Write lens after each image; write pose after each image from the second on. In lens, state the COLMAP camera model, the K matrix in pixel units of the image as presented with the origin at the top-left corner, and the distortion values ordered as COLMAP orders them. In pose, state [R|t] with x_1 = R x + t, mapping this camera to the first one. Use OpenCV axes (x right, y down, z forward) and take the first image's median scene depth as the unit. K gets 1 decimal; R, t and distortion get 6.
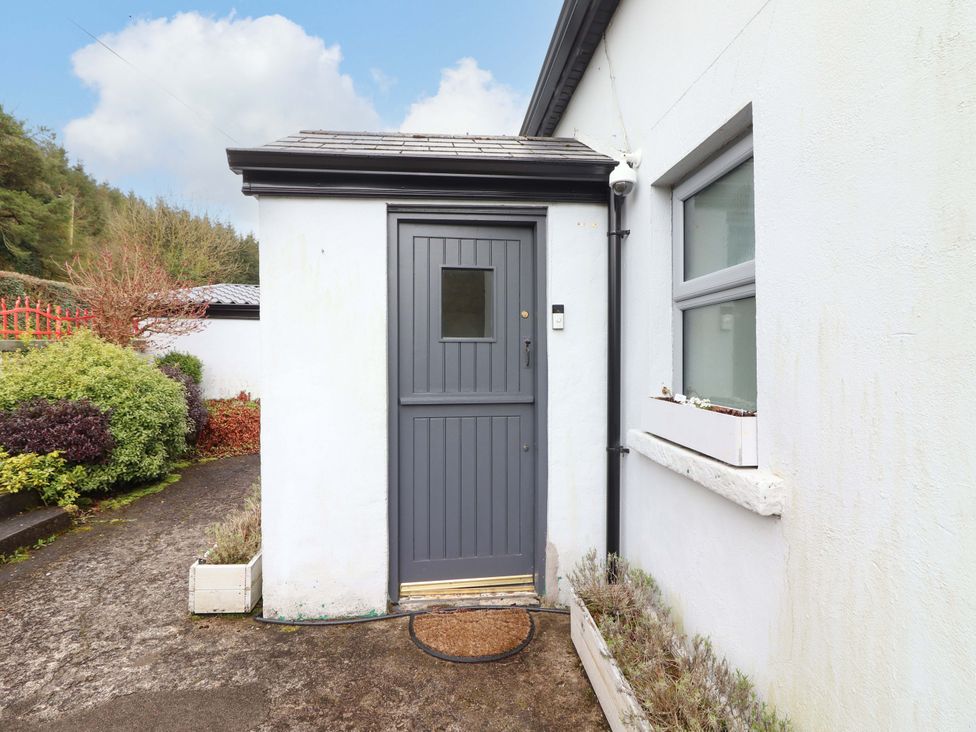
lens RADIAL K [[498.4, 0, 488.2], [0, 498.4, 356.0], [0, 0, 1]] dist [-0.008019, -0.002446]
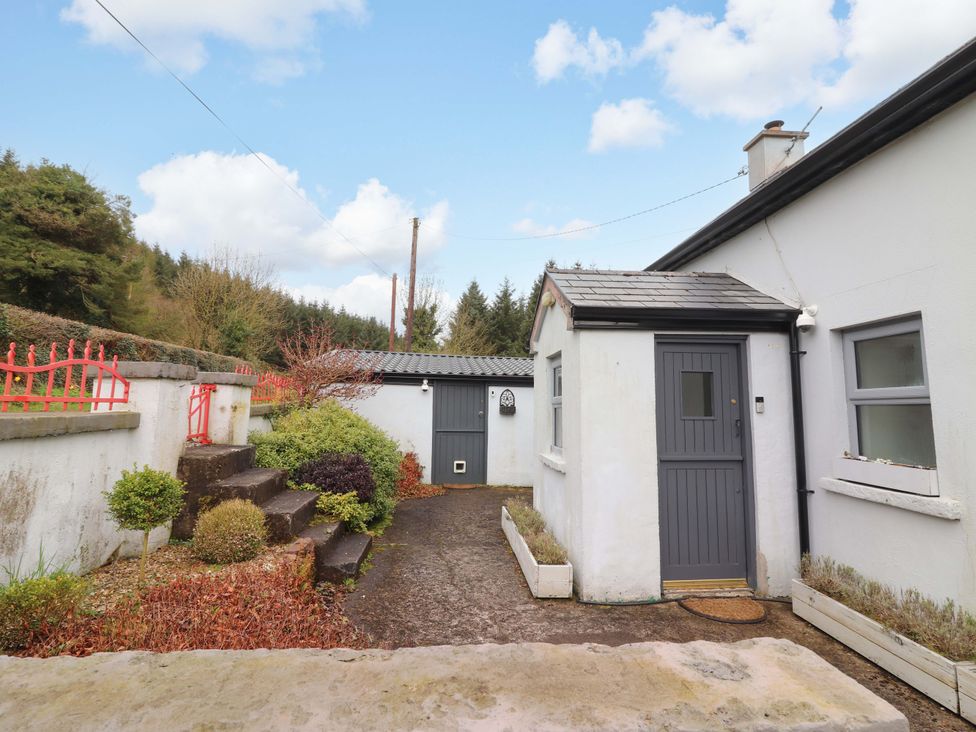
lens RADIAL K [[498.4, 0, 490.3], [0, 498.4, 356.9], [0, 0, 1]] dist [-0.008019, -0.002446]
pose [[0.999955, 0.009527, 0.000240, -0.439715], [-0.009456, 0.994994, -0.099489, -0.039160], [-0.001187, 0.099482, 0.995039, -0.349819]]
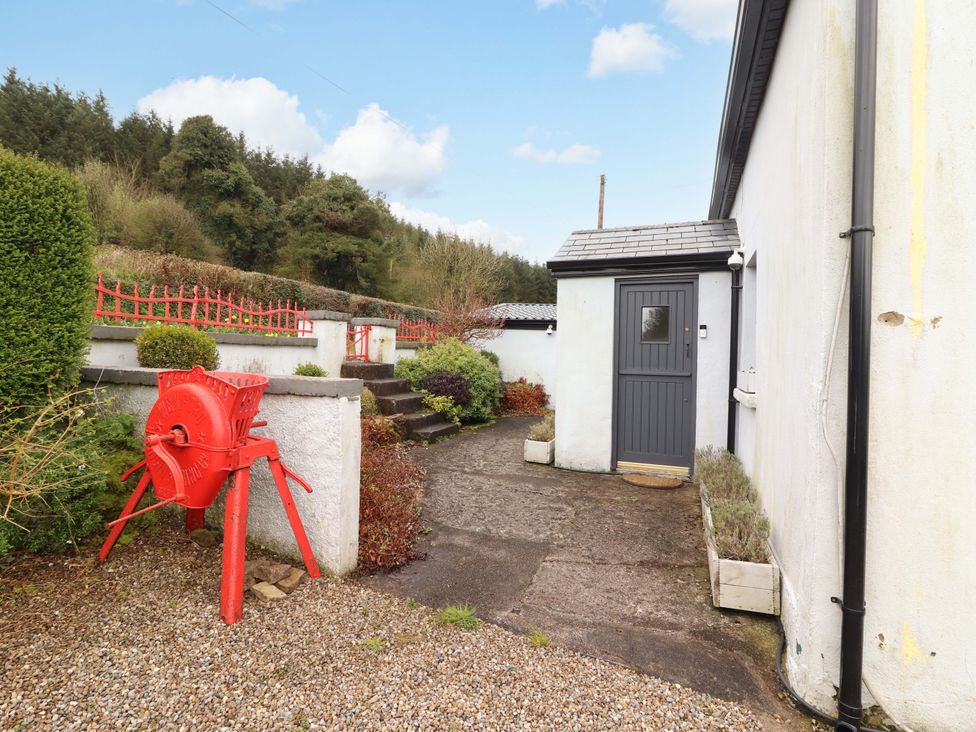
lens RADIAL K [[498.4, 0, 493.5], [0, 498.4, 358.1], [0, 0, 1]] dist [-0.008019, -0.002446]
pose [[0.894867, 0.020506, -0.445862, 0.168279], [-0.023589, 0.999721, -0.001367, 0.029380], [0.445710, 0.011740, 0.895101, -0.661294]]
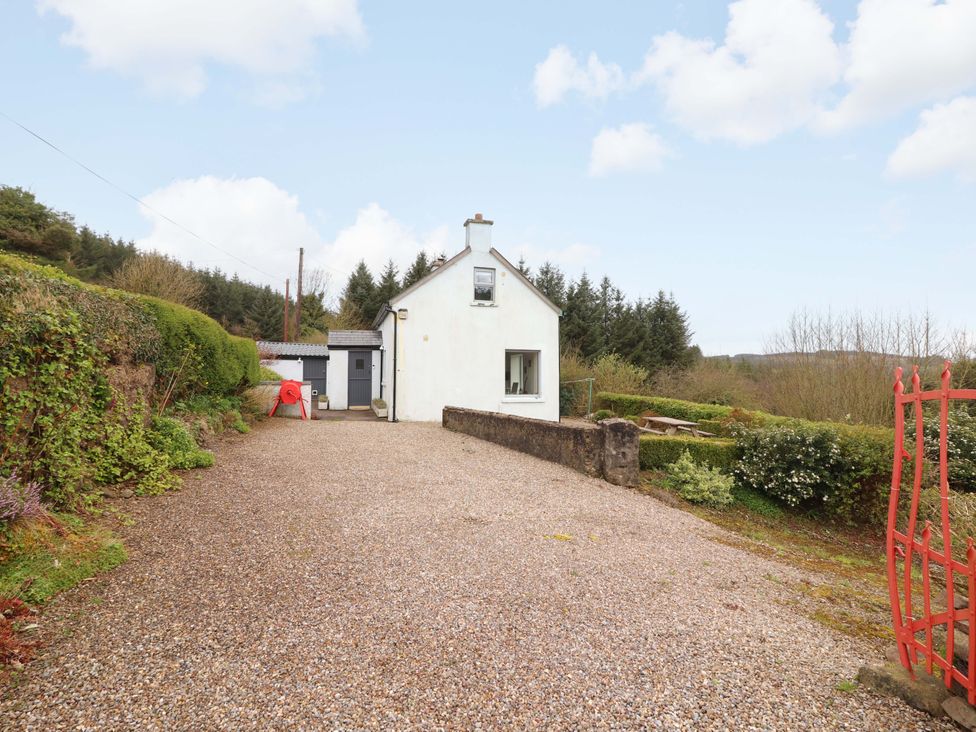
lens RADIAL K [[498.4, 0, 494.9], [0, 498.4, 358.4], [0, 0, 1]] dist [-0.008019, -0.002446]
pose [[0.980213, 0.008946, 0.197741, 0.260726], [-0.003340, 0.999584, -0.028665, 0.000082], [-0.197915, 0.027437, 0.979835, -3.766004]]
